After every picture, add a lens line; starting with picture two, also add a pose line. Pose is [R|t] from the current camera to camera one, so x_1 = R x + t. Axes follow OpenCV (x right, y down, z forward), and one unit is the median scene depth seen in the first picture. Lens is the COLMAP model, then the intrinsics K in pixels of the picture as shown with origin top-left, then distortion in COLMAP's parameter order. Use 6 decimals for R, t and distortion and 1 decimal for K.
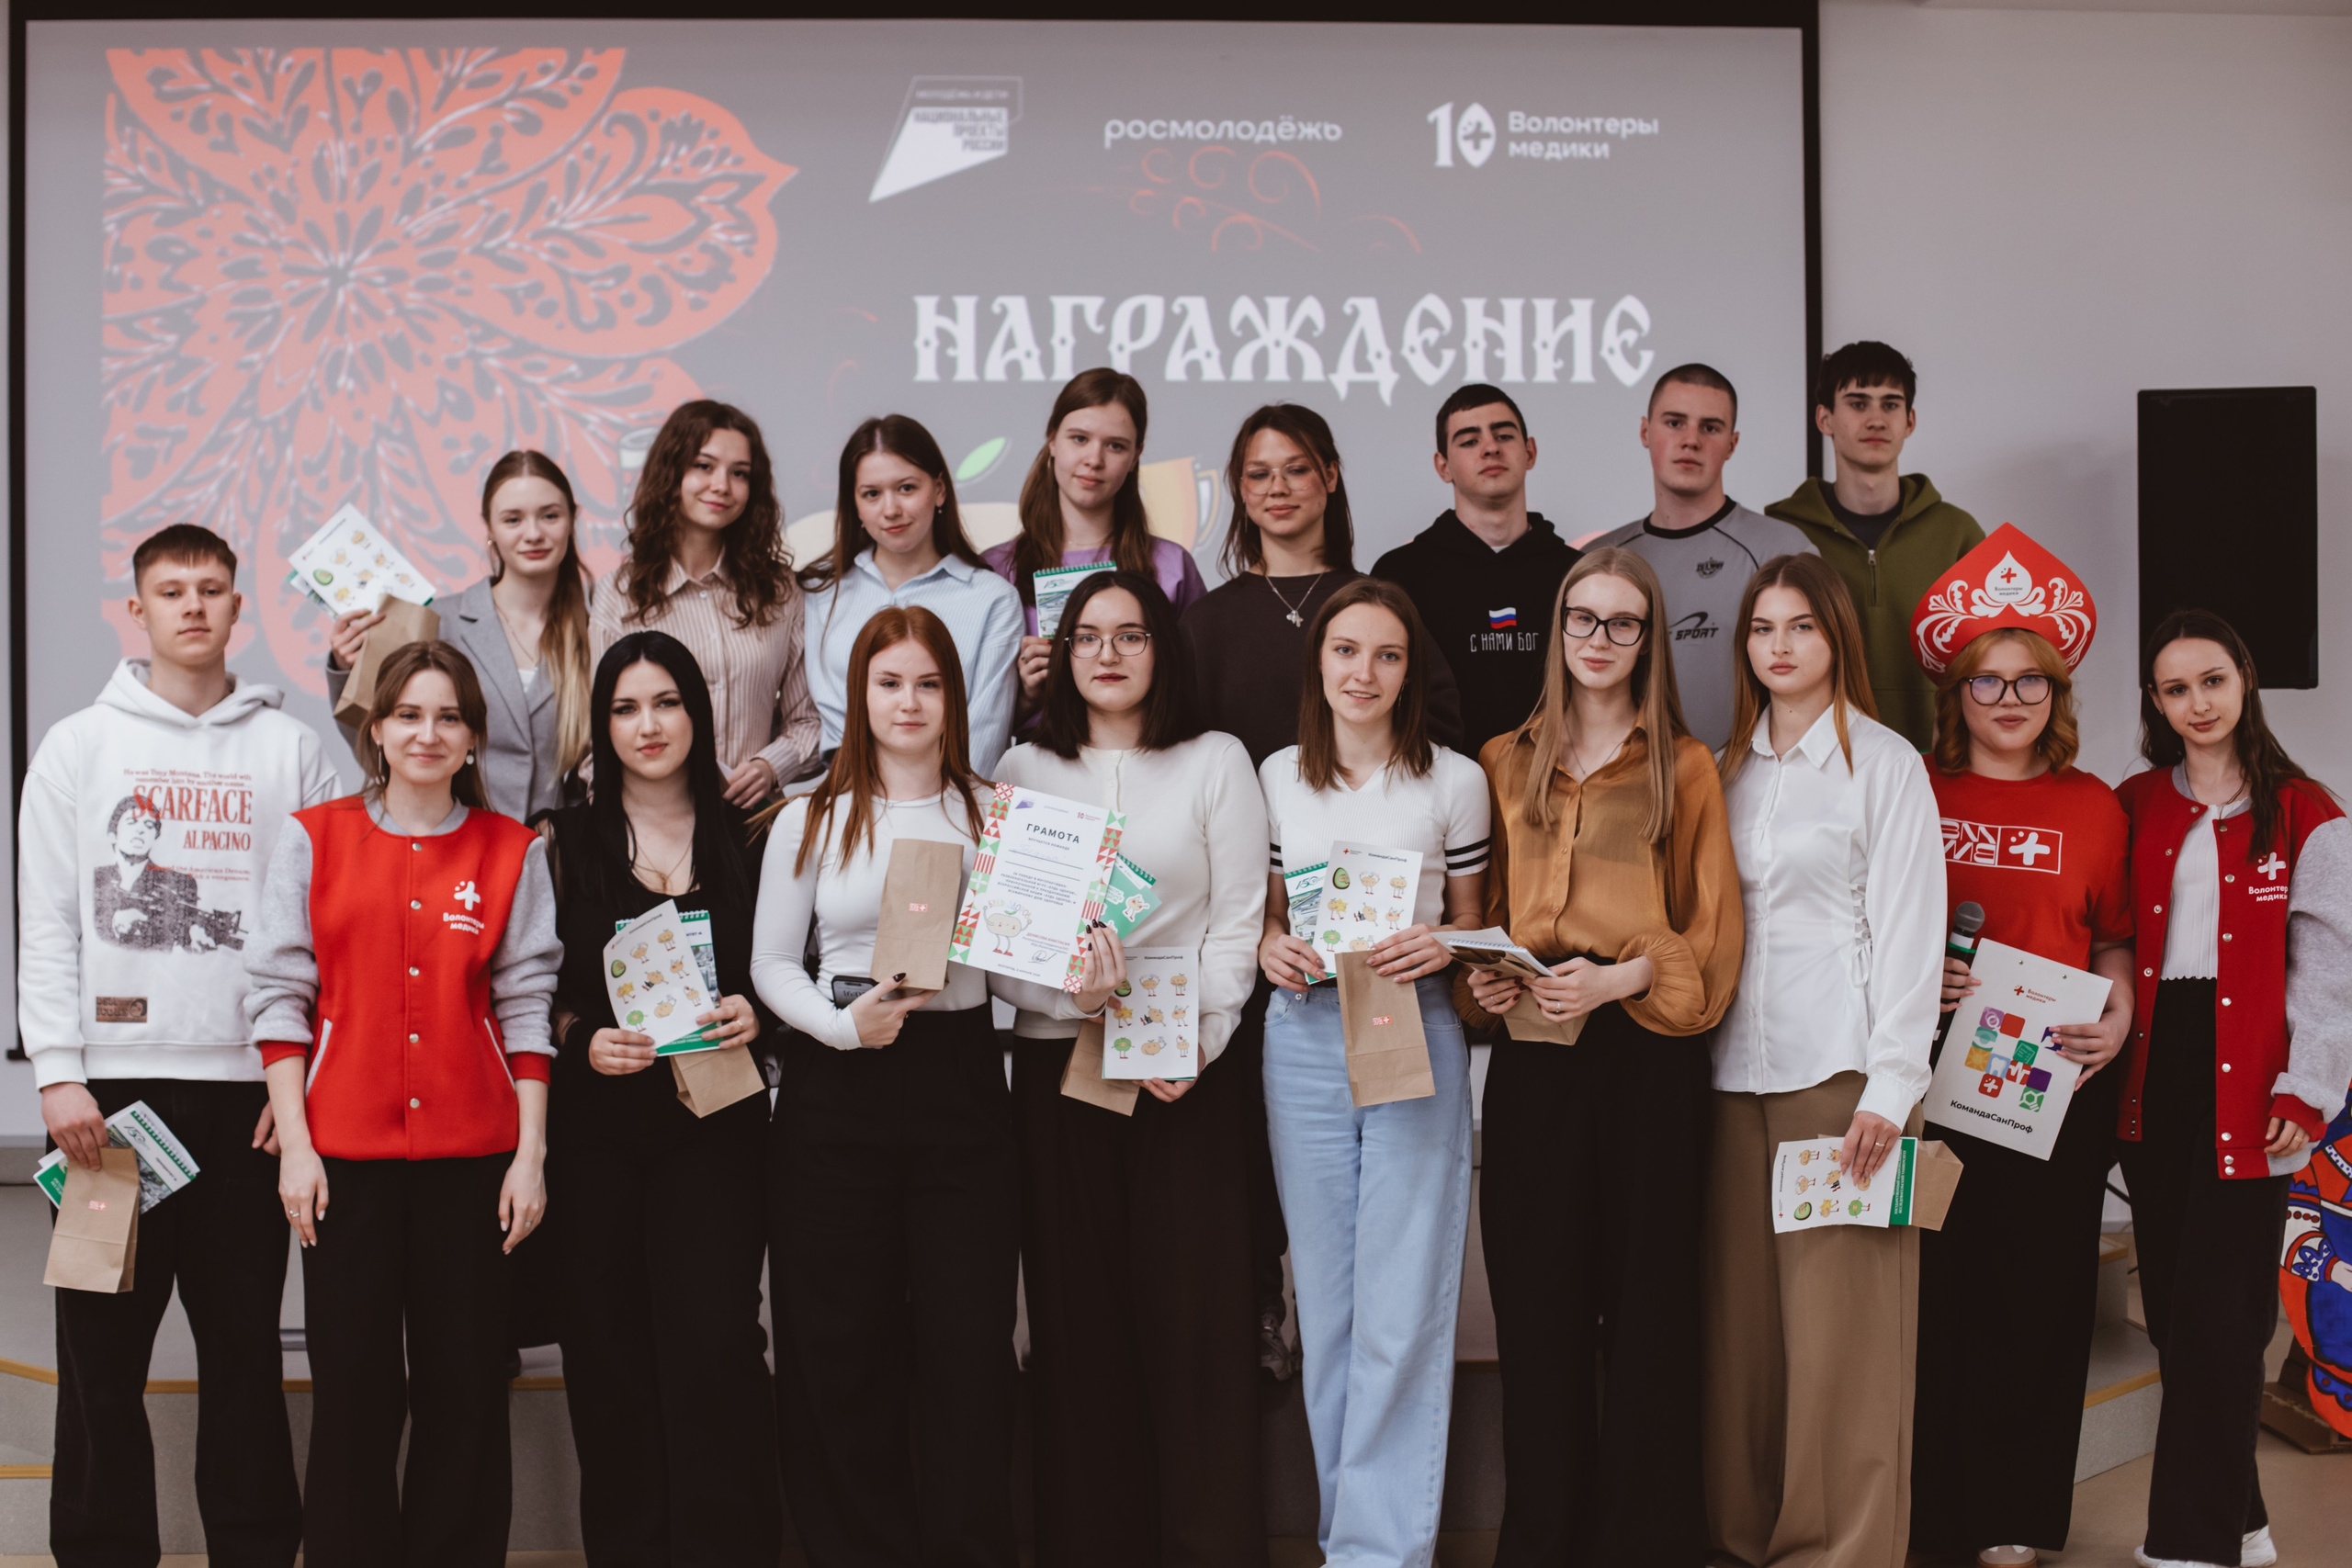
lens RADIAL K [[3367.7, 0, 1161.0], [0, 3367.7, 746.7], [0, 0, 1]] dist [-0.131620, 0.086087]
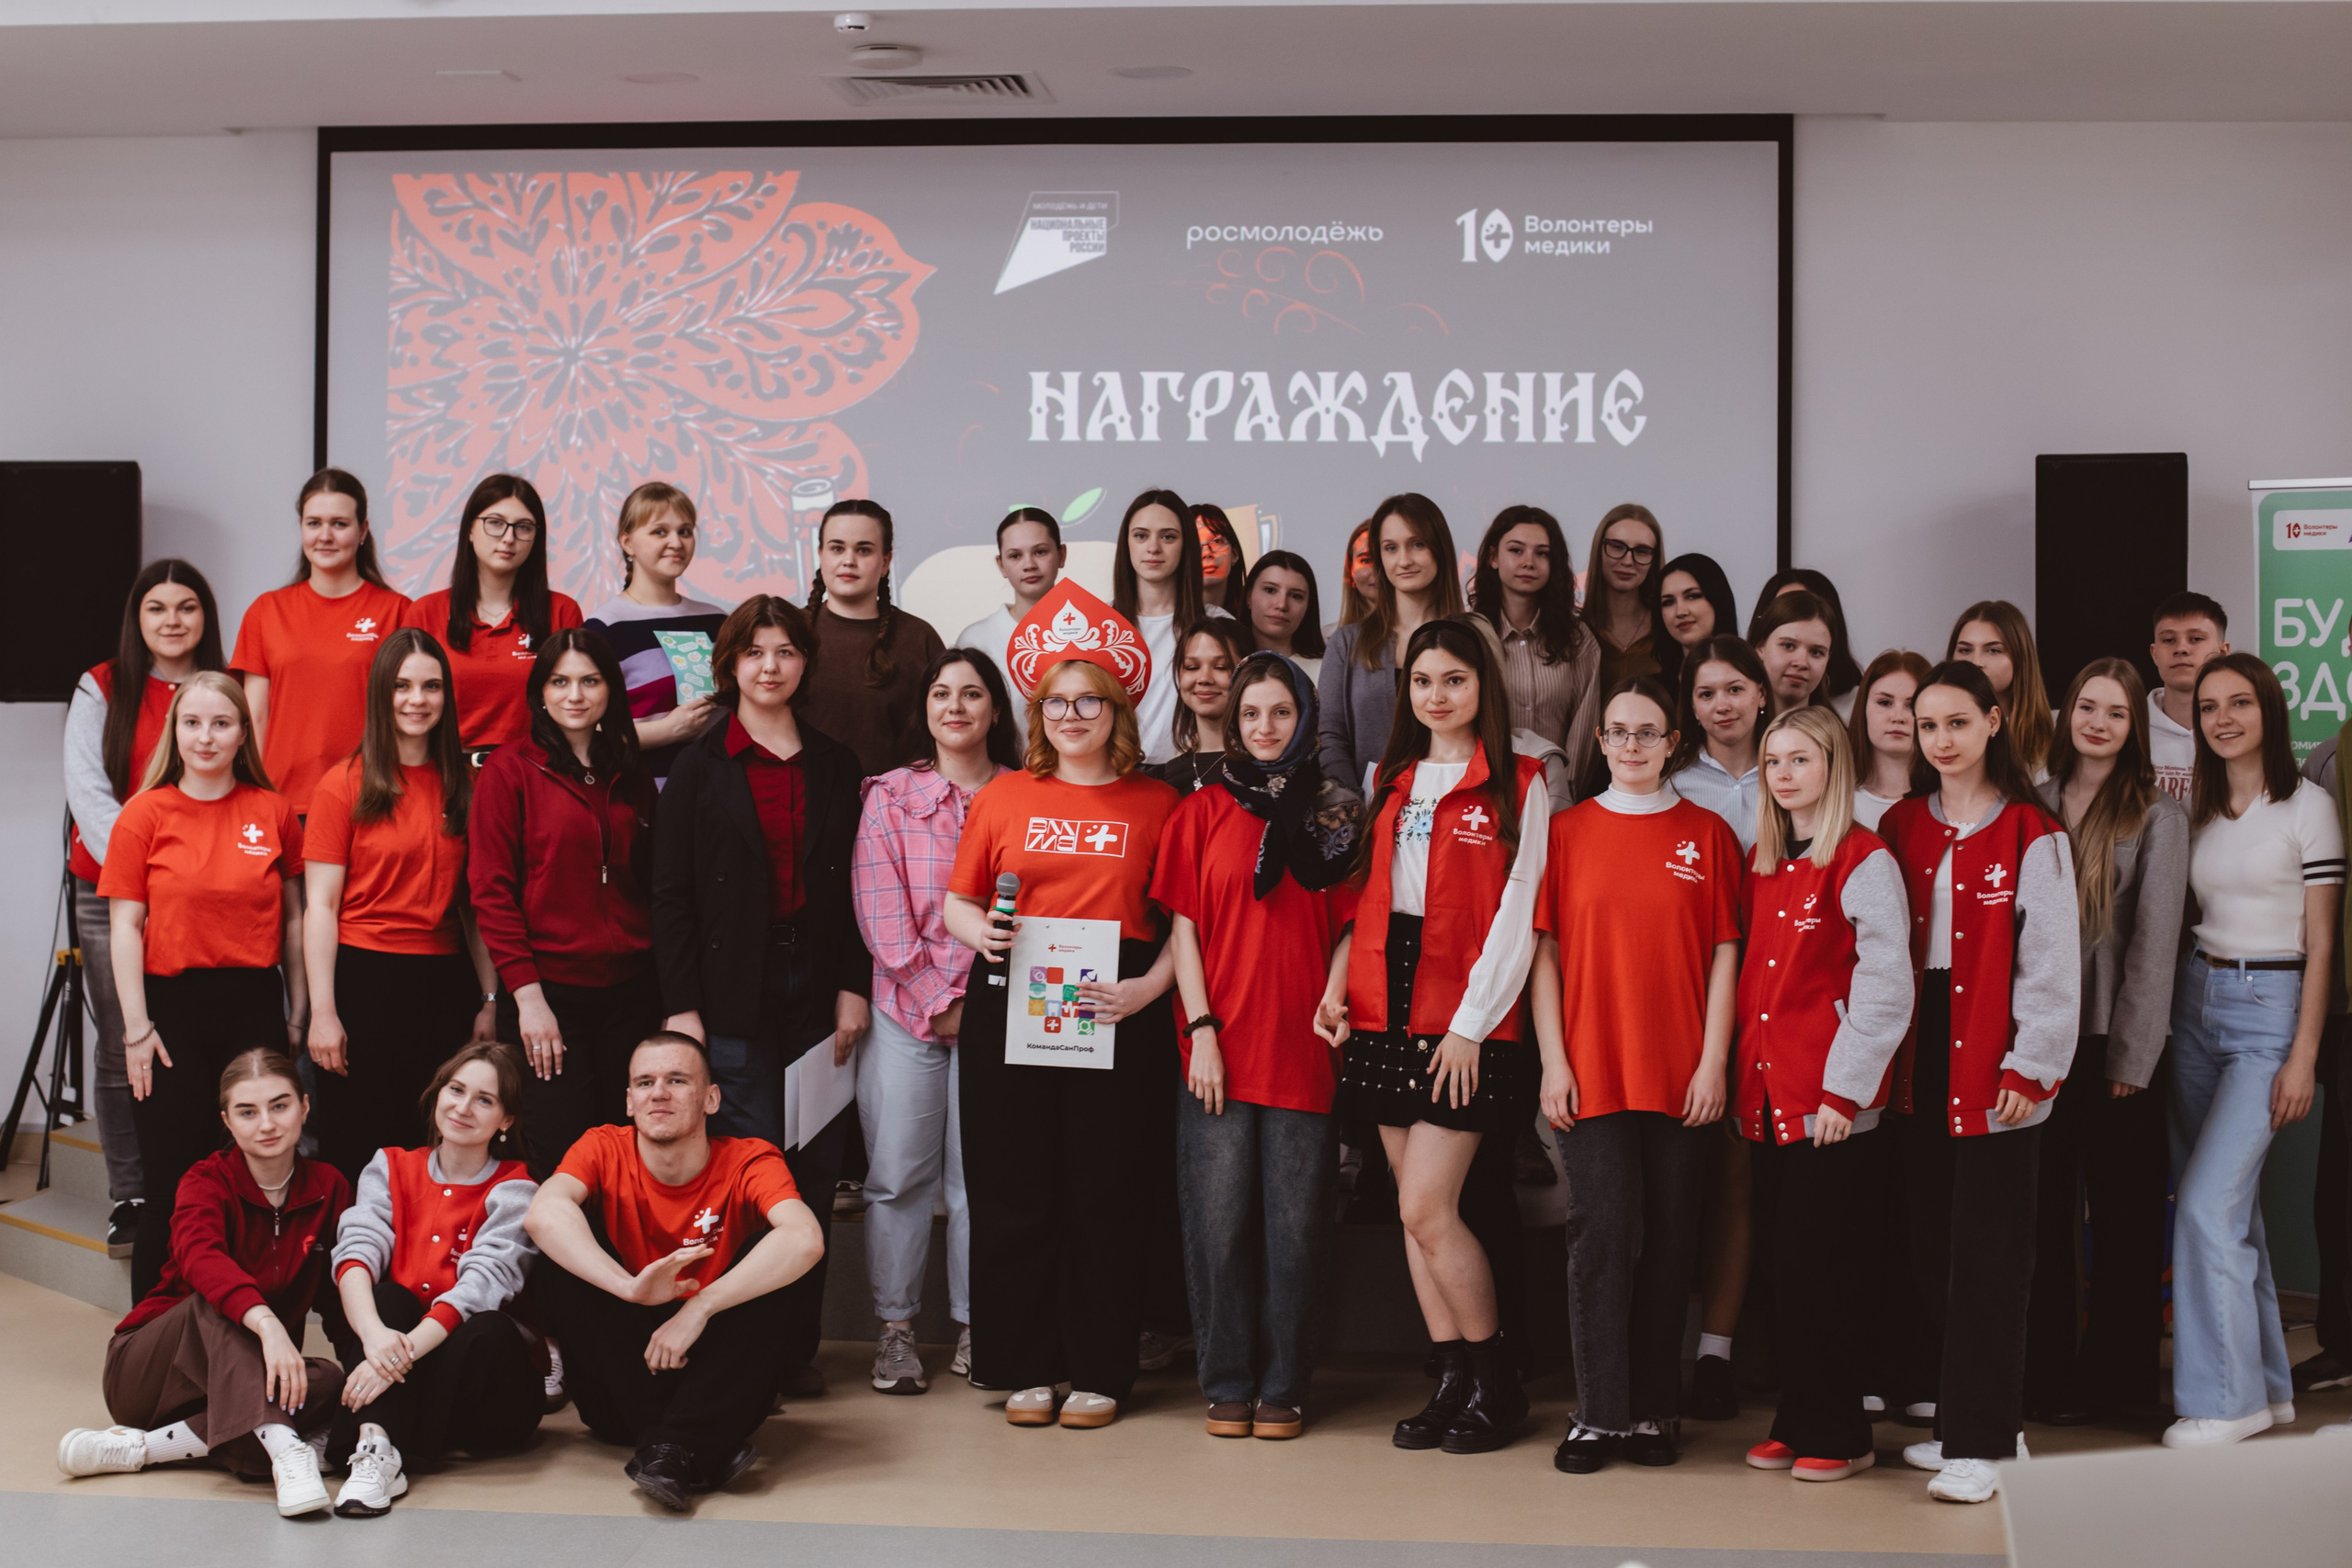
lens RADIAL K [[3614.3, 0, 1126.2], [0, 3614.3, 721.6], [0, 0, 1]] dist [-0.123055, 0.035210]
pose [[0.986874, 0.015081, -0.160784, 0.176250], [-0.015953, 0.999864, -0.004131, -0.001814], [0.160700, 0.006642, 0.986981, -0.294072]]
